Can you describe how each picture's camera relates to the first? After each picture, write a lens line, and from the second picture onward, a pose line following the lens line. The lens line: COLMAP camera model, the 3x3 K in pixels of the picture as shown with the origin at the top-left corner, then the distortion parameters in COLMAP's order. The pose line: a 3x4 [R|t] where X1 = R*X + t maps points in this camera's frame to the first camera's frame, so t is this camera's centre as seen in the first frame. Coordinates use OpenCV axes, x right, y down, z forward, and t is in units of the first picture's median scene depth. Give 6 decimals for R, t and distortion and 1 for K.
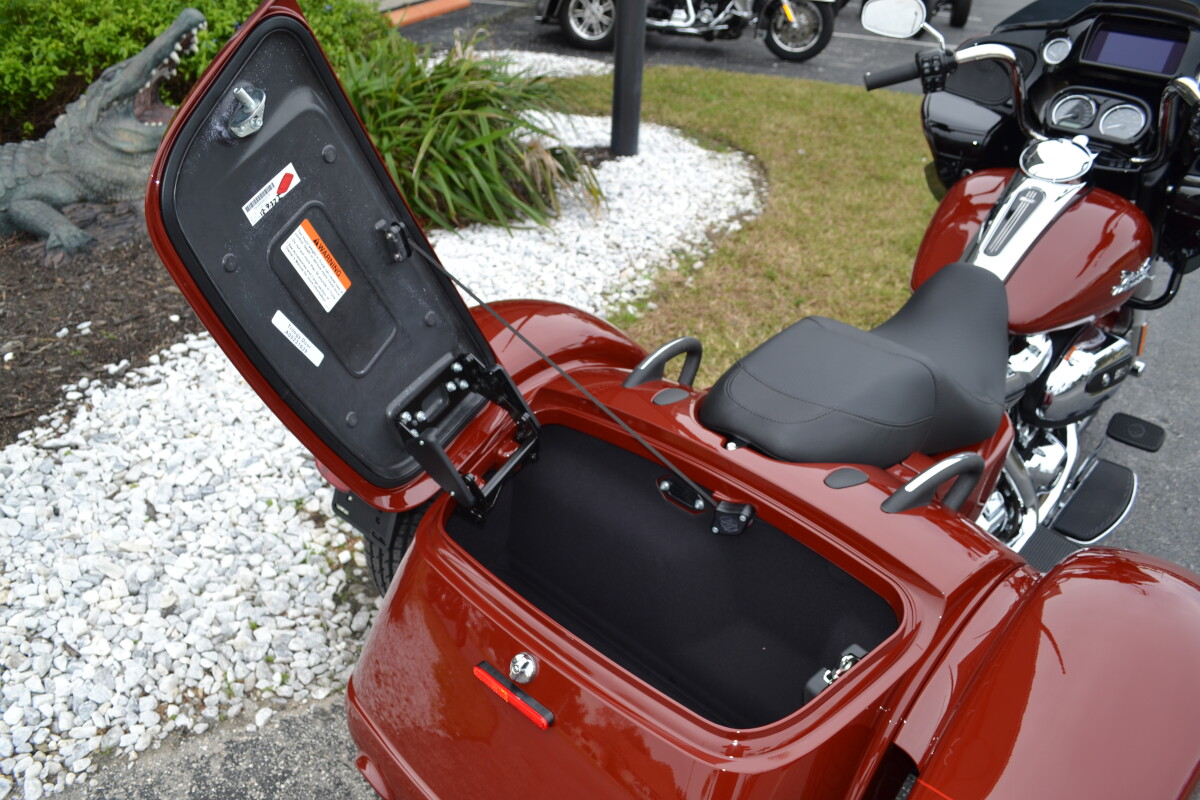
lens RADIAL K [[952.5, 0, 565.3], [0, 952.5, 389.8], [0, 0, 1]] dist [-0.065508, 0.001154]
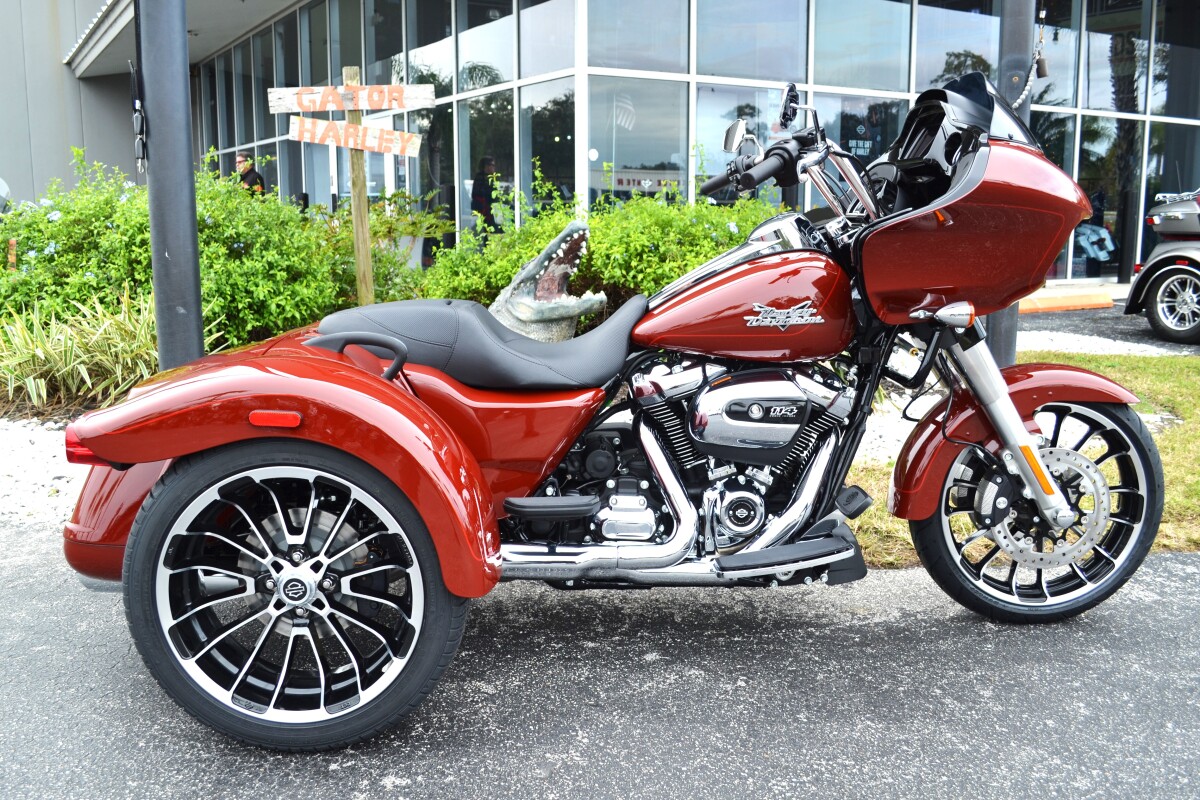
lens RADIAL K [[1055.1, 0, 569.1], [0, 1055.1, 398.3], [0, 0, 1]] dist [-0.067056, -0.003117]
pose [[0.723084, 0.090878, -0.684756, 0.637243], [-0.313897, 0.926273, -0.208536, 0.147655], [0.615319, 0.365732, 0.698300, 0.019996]]
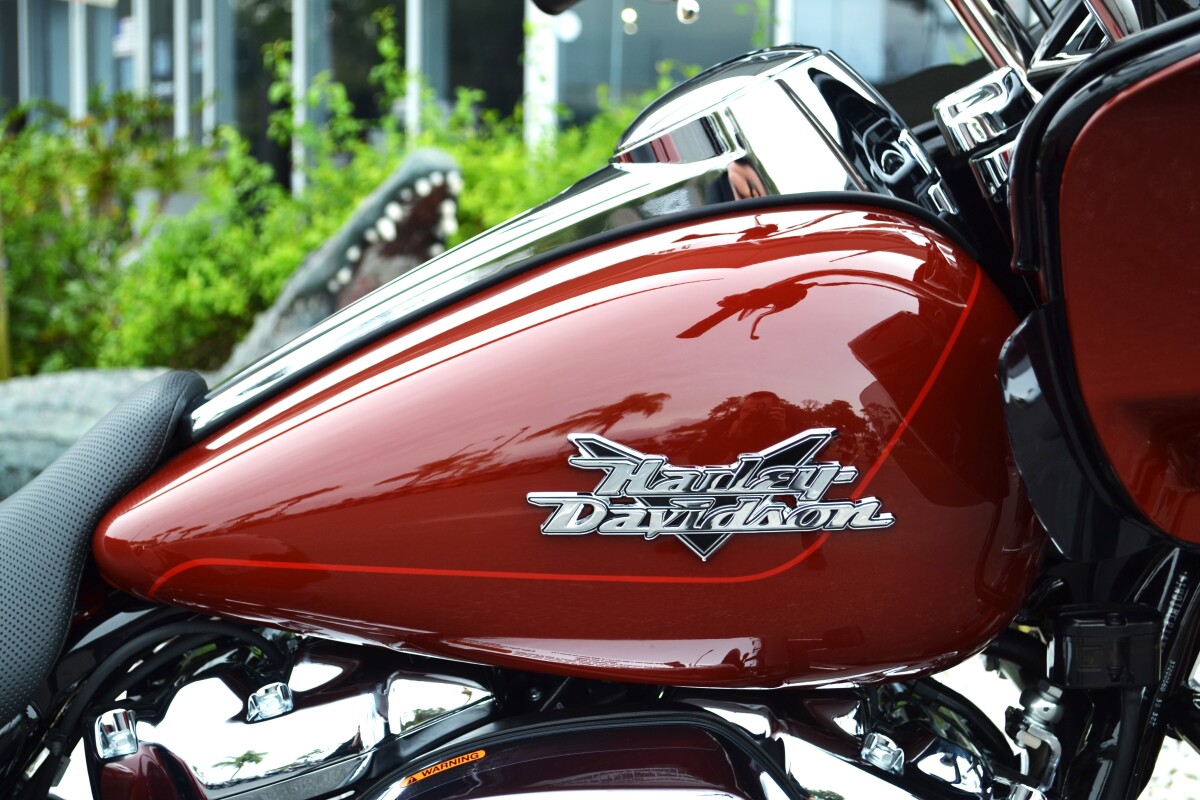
lens RADIAL K [[2008.6, 0, 589.7], [0, 2008.6, 396.8], [0, 0, 1]] dist [0.007170, 0.000000]
pose [[0.719049, 0.066669, -0.691754, 0.471007], [-0.336106, 0.904594, -0.262186, -0.001399], [0.608277, 0.421027, 0.672856, 0.317713]]
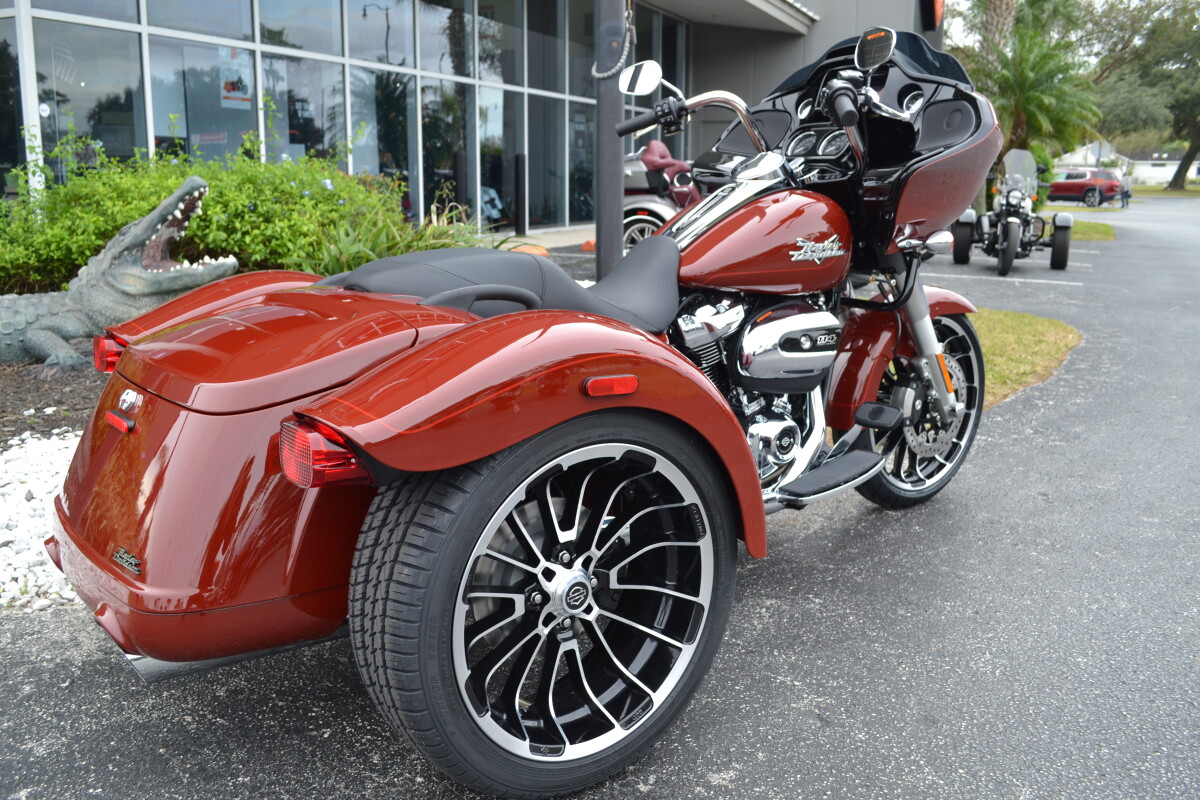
lens RADIAL K [[1055.1, 0, 558.9], [0, 1055.1, 380.9], [0, 0, 1]] dist [-0.067056, -0.003117]
pose [[0.988789, 0.000164, -0.149319, 0.245896], [-0.046759, 0.950043, -0.308596, 0.219892], [0.141809, 0.312118, 0.939400, -0.097758]]
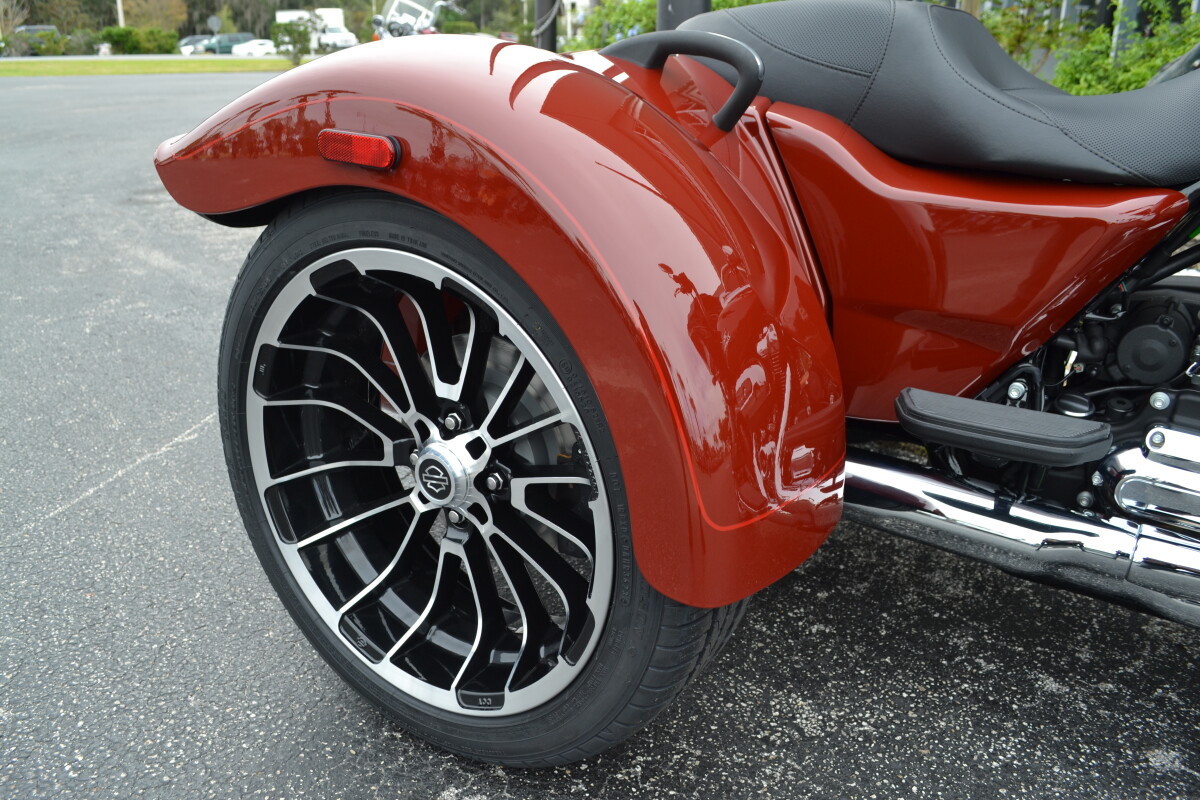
lens RADIAL K [[952.5, 0, 595.7], [0, 952.5, 401.3], [0, 0, 1]] dist [-0.065508, 0.001154]
pose [[0.200661, 0.322553, -0.925038, 0.433247], [-0.478895, 0.856030, 0.194608, 0.079465], [0.854632, 0.403946, 0.326240, 0.279664]]
